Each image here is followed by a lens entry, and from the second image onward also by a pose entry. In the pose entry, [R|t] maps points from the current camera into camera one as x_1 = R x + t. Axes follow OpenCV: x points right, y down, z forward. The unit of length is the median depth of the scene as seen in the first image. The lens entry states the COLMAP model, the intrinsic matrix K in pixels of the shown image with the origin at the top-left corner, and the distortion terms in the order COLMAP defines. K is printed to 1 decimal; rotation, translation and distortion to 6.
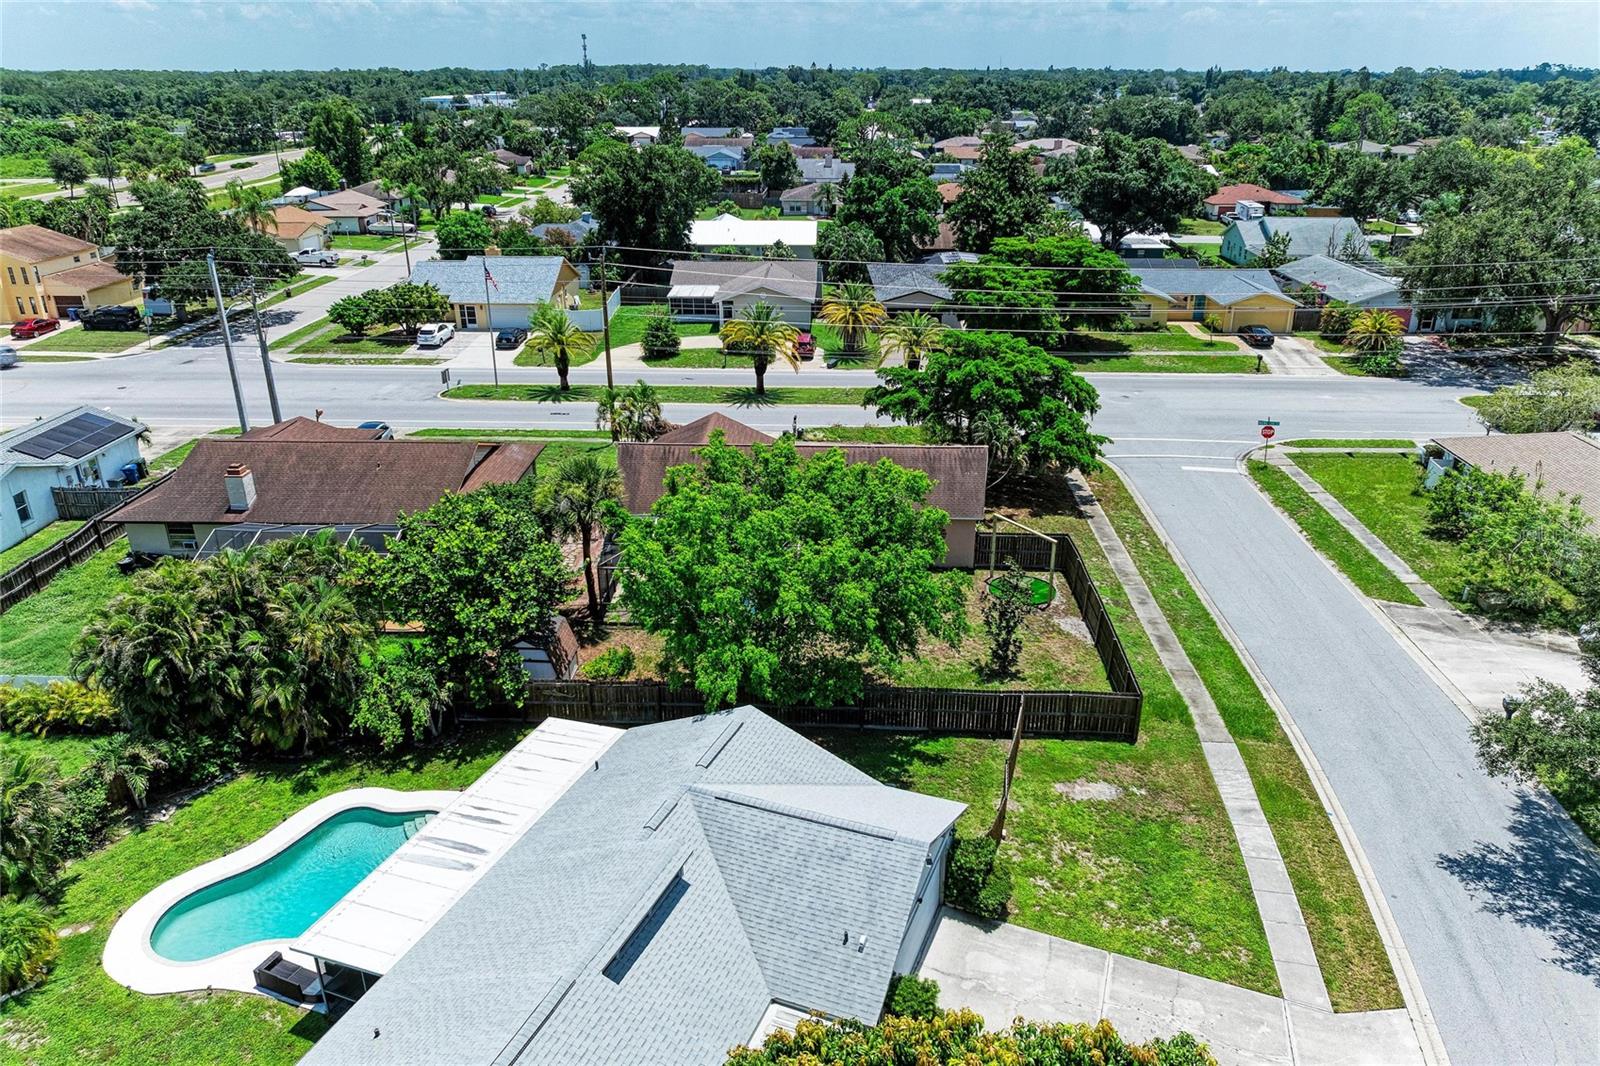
lens RADIAL K [[1119.9, 0, 800.0], [0, 1119.9, 533.0], [0, 0, 1]] dist [-0.016488, -0.003624]
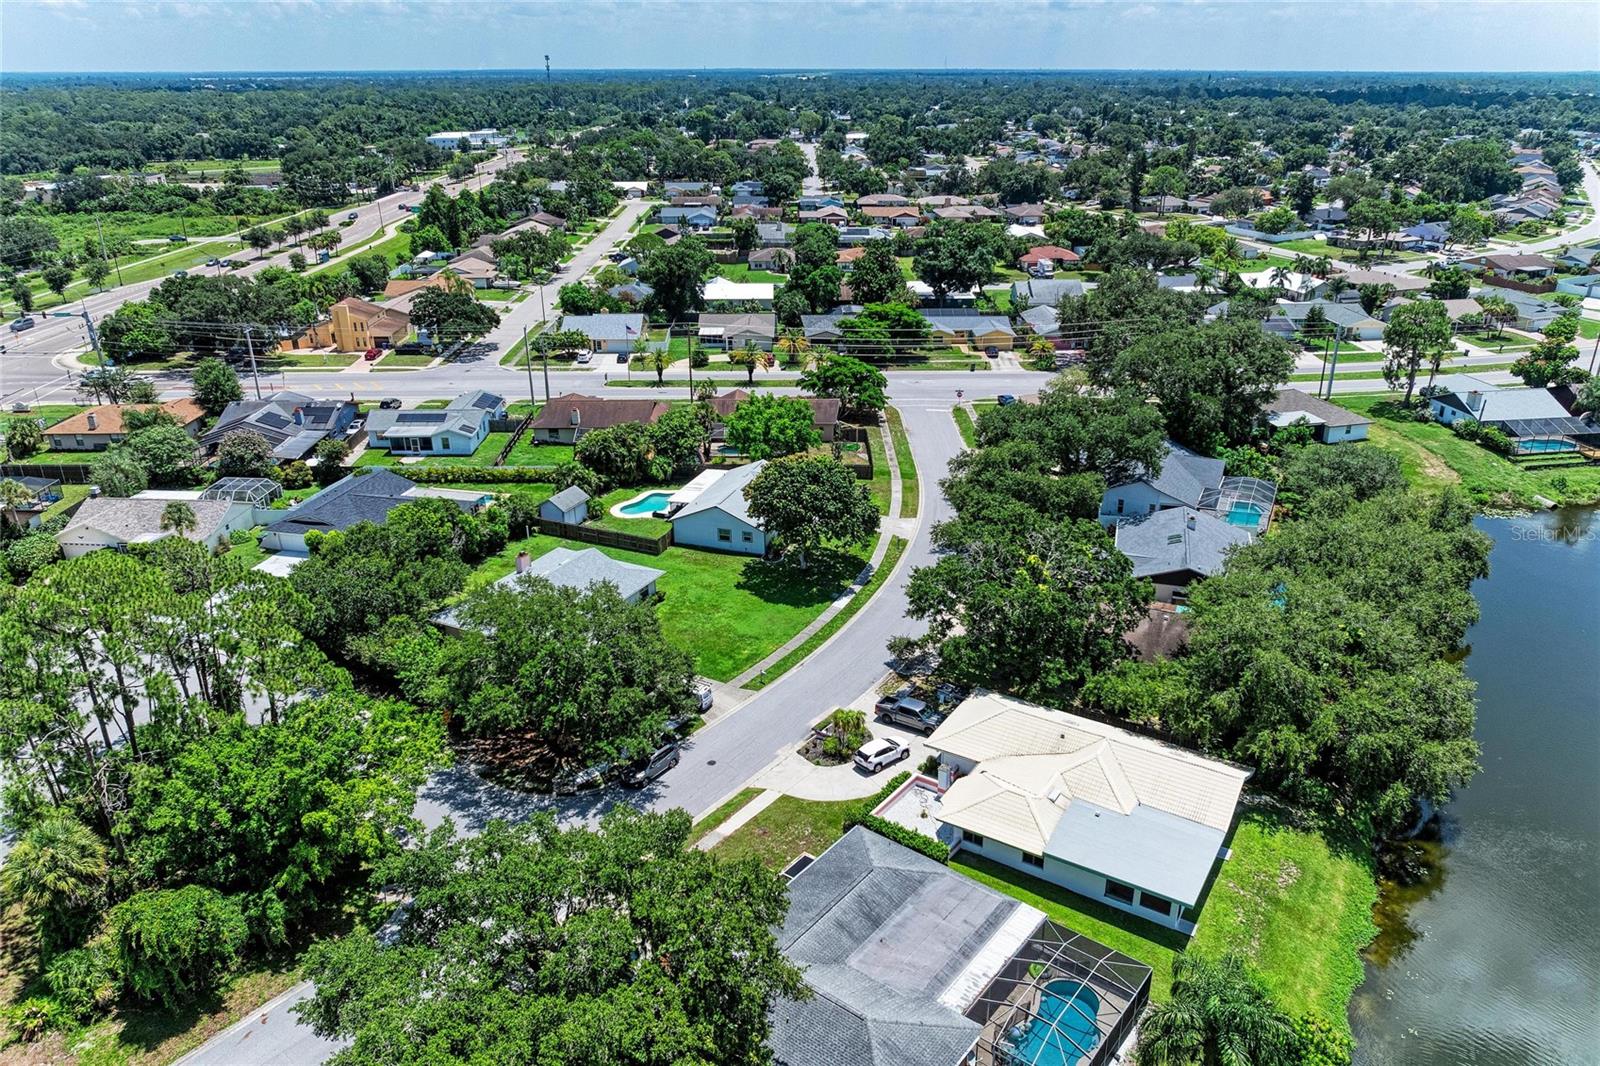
lens RADIAL K [[1119.9, 0, 800.0], [0, 1119.9, 533.0], [0, 0, 1]] dist [-0.016488, -0.003624]
pose [[0.999069, -0.017762, 0.039315, -0.027375], [0.017671, 0.999840, 0.002668, 0.146470], [-0.039356, -0.001971, 0.999223, -1.055734]]
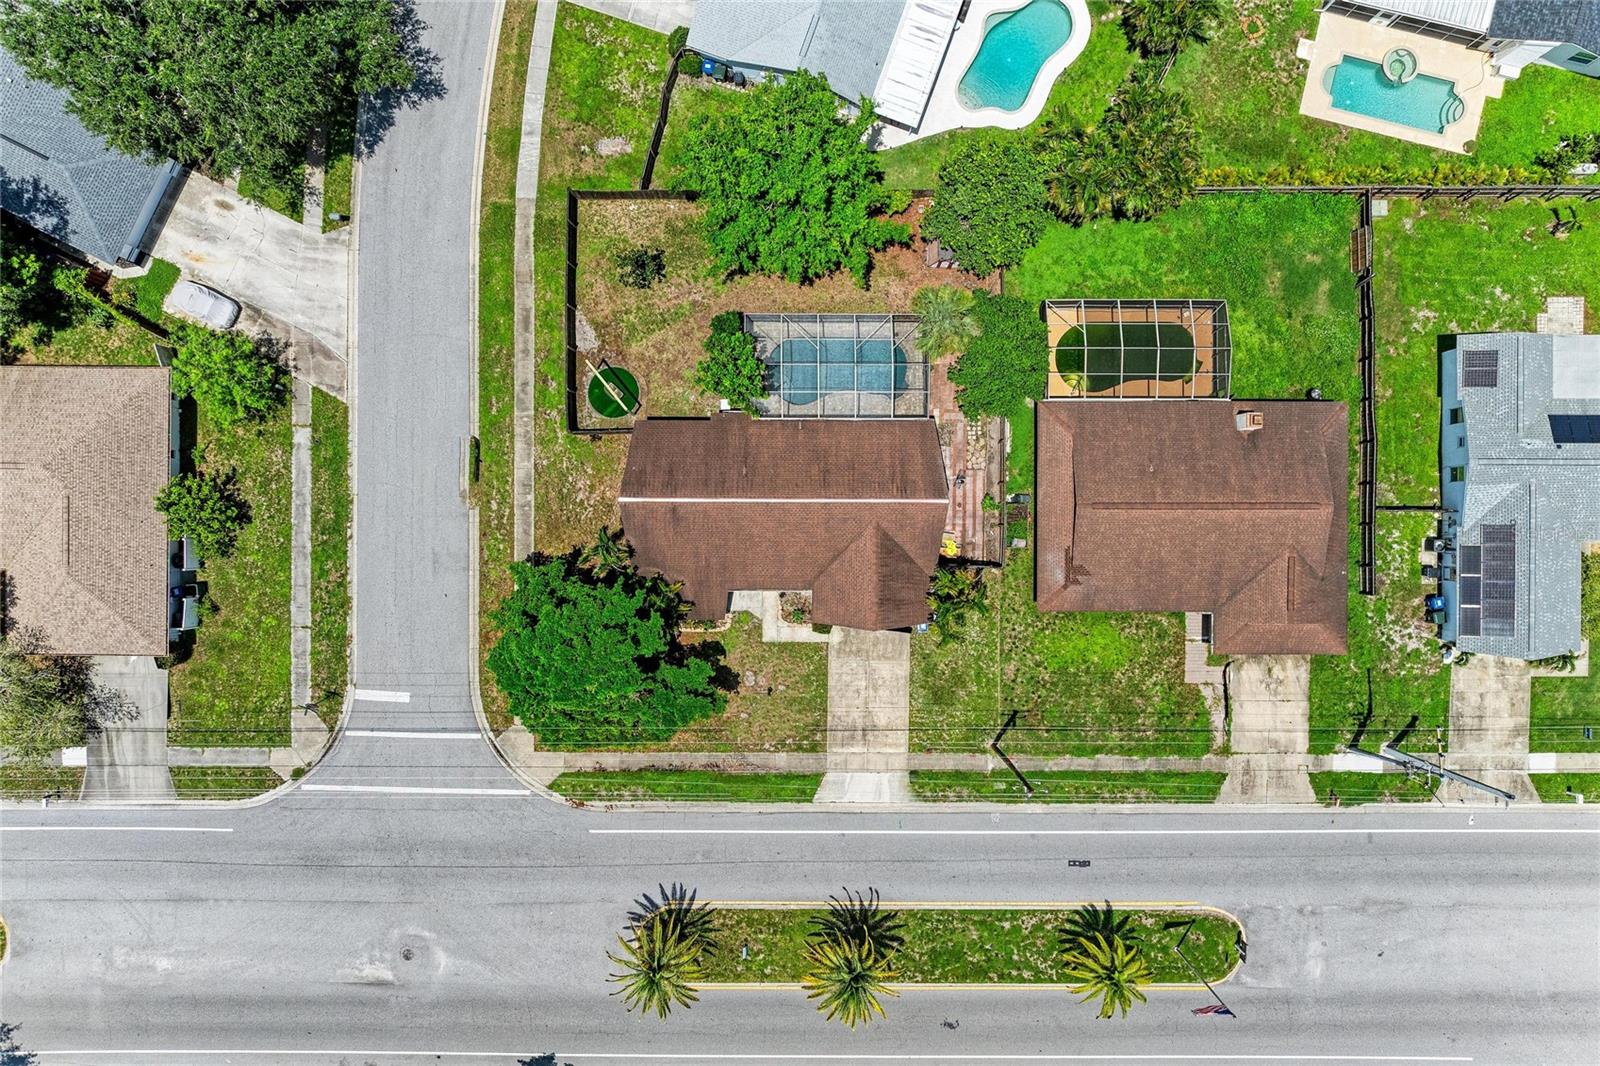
lens RADIAL K [[1119.9, 0, 800.0], [0, 1119.9, 533.0], [0, 0, 1]] dist [-0.016488, -0.003624]
pose [[-0.999469, 0.032312, -0.004275, -0.005203], [-0.016748, -0.396608, 0.917835, -0.668981], [0.027962, 0.917419, 0.396938, 0.348786]]
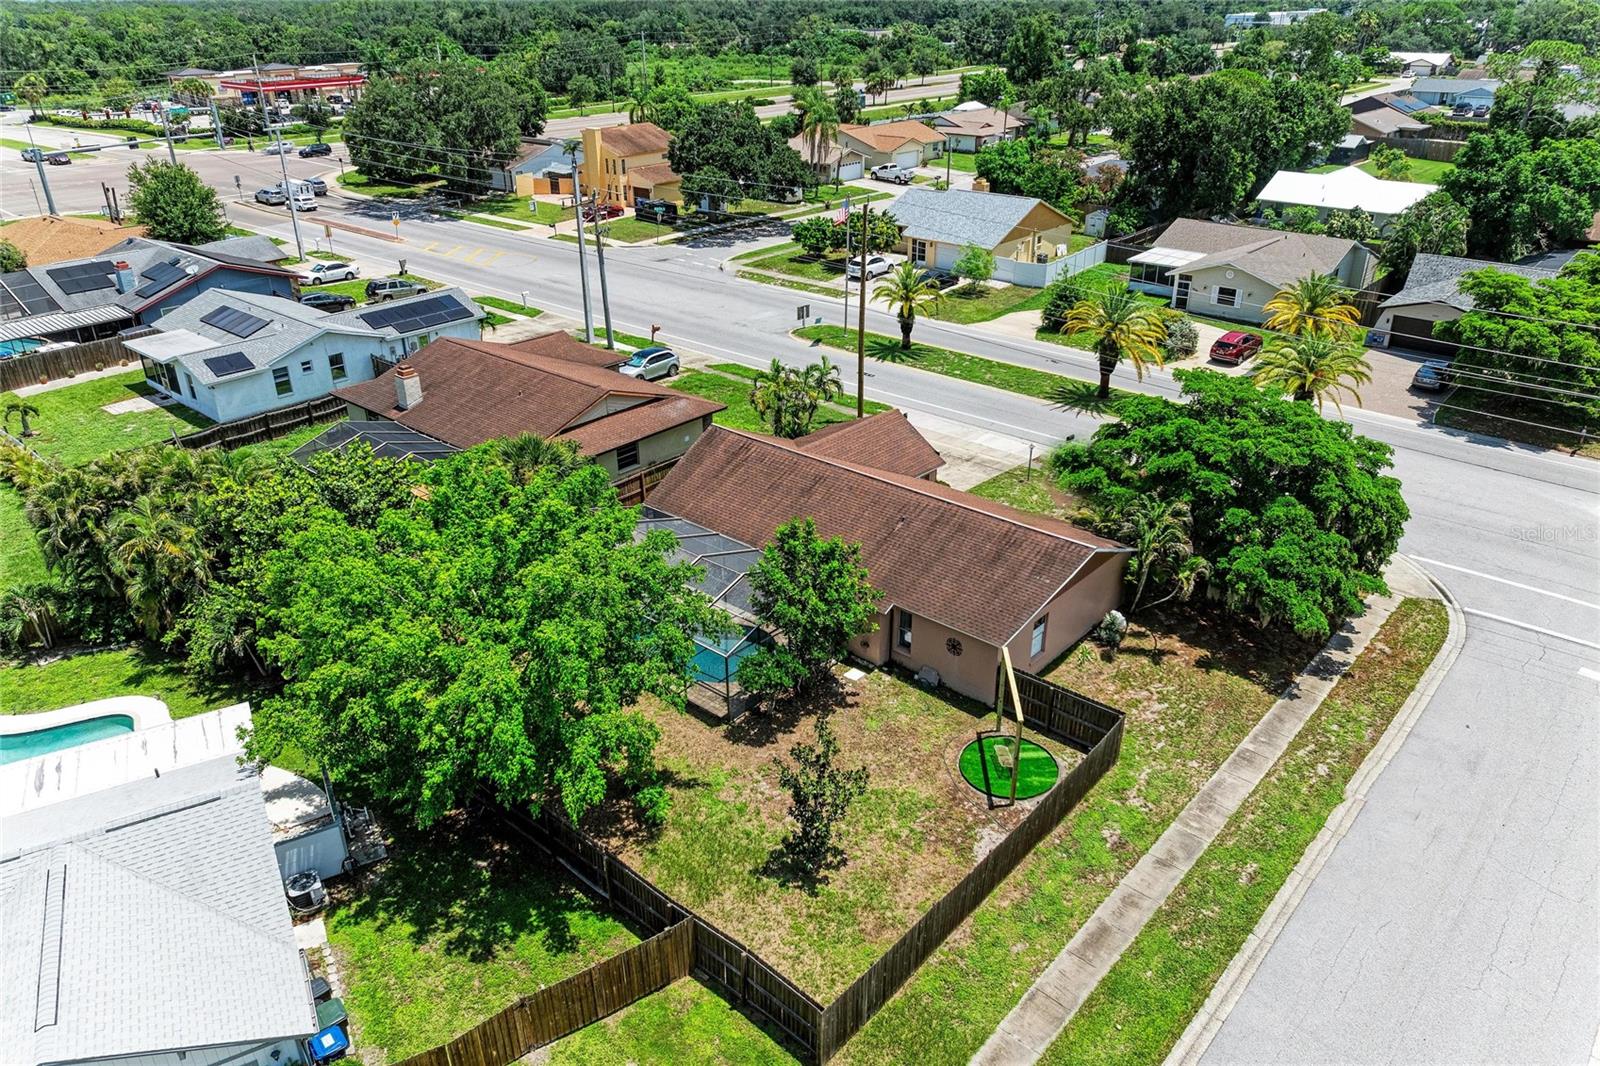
lens RADIAL K [[1102.4, 0, 800.0], [0, 1102.4, 533.0], [0, 0, 1]] dist [-0.013541, -0.004910]
pose [[0.771386, 0.275775, -0.573509, 0.243630], [-0.234753, 0.960976, 0.146341, -0.084158], [0.591485, 0.021748, 0.806022, 0.208853]]
